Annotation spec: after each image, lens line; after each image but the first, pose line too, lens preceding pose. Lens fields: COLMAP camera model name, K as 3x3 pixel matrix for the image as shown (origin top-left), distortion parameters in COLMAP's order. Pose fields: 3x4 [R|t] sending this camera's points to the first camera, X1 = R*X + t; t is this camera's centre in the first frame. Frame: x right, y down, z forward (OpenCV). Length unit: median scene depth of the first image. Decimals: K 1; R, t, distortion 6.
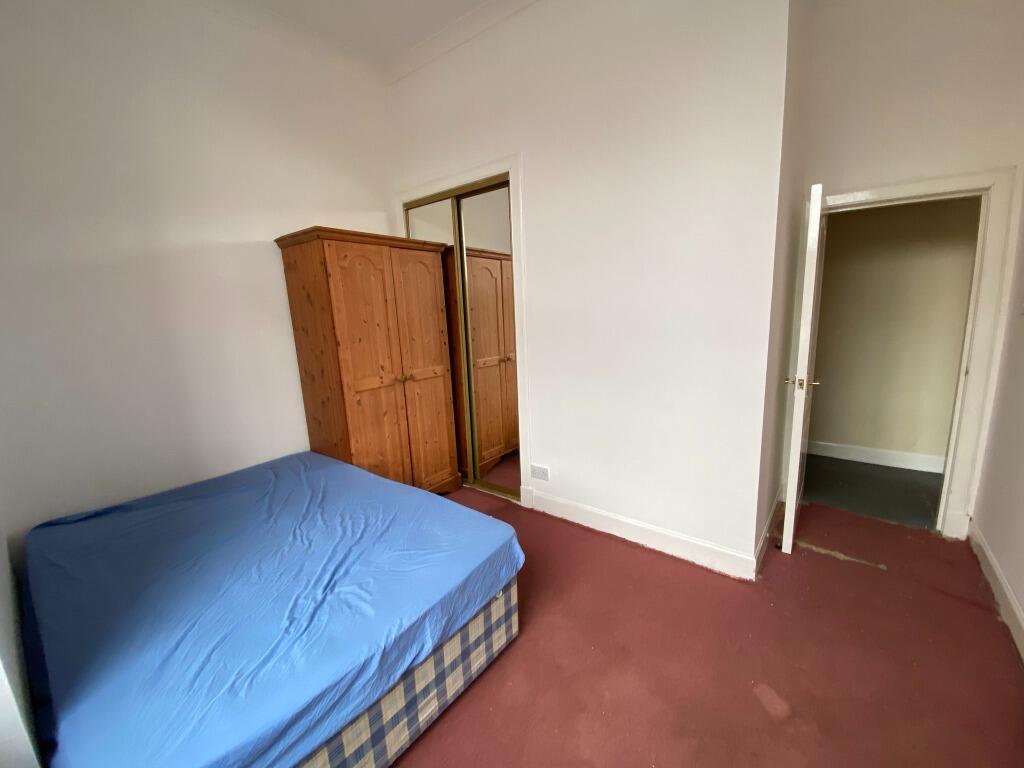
lens RADIAL K [[411.7, 0, 510.1], [0, 411.7, 382.3], [0, 0, 1]] dist [0.002572, 0.000074]
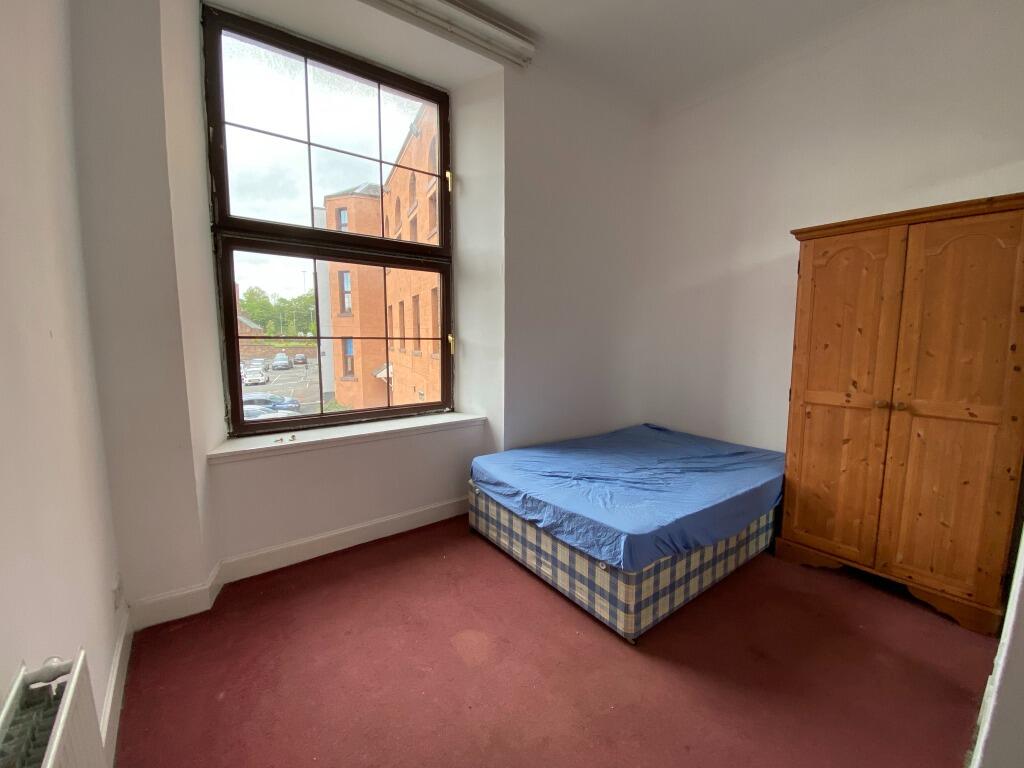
lens RADIAL K [[411.7, 0, 512.2], [0, 411.7, 379.2], [0, 0, 1]] dist [0.002572, 0.000074]
pose [[-0.253117, 0.135005, -0.957970, 0.610440], [-0.167317, 0.969184, 0.180794, -0.076452], [0.952857, 0.206047, -0.222728, 0.542209]]
